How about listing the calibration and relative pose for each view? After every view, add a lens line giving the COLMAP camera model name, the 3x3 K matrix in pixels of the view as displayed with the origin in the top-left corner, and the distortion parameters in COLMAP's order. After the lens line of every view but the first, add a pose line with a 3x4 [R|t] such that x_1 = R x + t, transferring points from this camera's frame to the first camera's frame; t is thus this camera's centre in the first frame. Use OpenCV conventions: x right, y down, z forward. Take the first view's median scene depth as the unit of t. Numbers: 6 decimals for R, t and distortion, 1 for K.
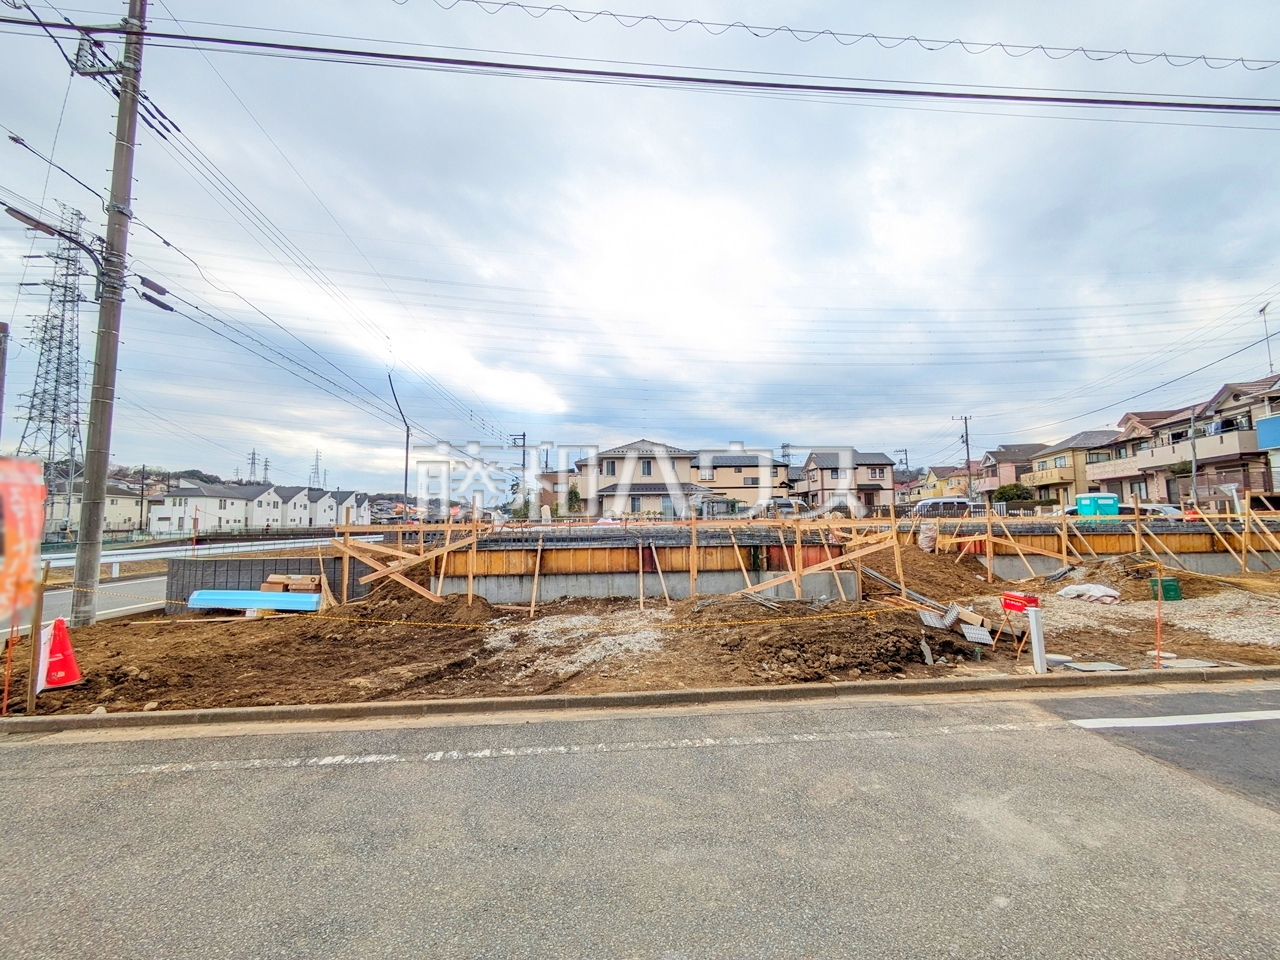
lens RADIAL K [[518.2, 0, 633.0], [0, 518.2, 476.2], [0, 0, 1]] dist [-0.000891, -0.000066]
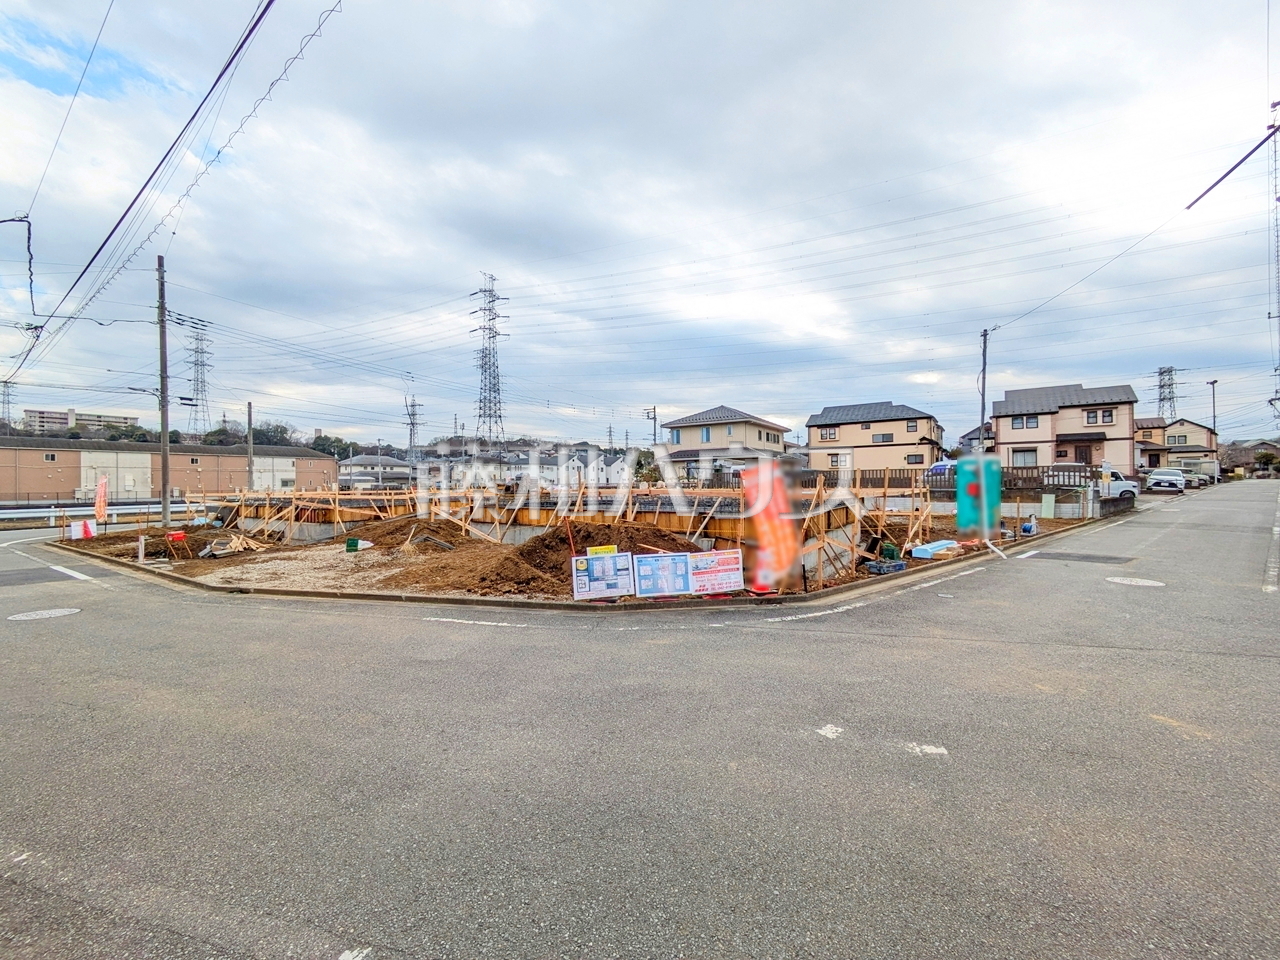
lens RADIAL K [[518.2, 0, 633.0], [0, 518.2, 476.2], [0, 0, 1]] dist [-0.000891, -0.000066]
pose [[0.783259, -0.003613, -0.621685, 0.413826], [0.055337, 0.996419, 0.063929, -0.005400], [0.619228, -0.084475, 0.780654, 0.059692]]
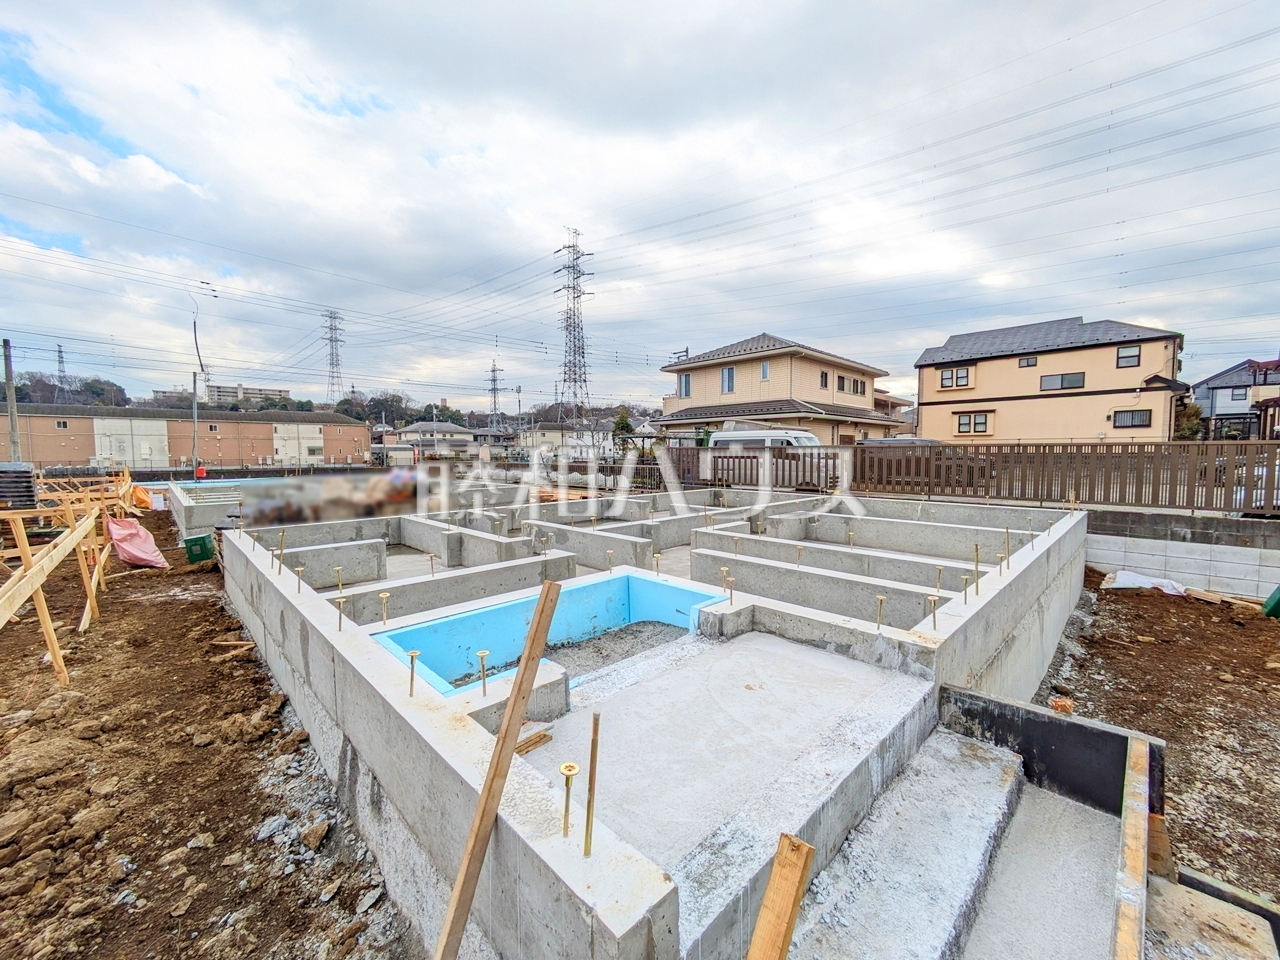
lens RADIAL K [[508.2, 0, 641.1], [0, 508.2, 475.7], [0, 0, 1]] dist [-0.003936, 0.003718]
pose [[0.642271, 0.048148, -0.764964, 0.322138], [0.064901, 0.991025, 0.116868, 0.014588], [0.763725, -0.124708, 0.633381, 0.372188]]
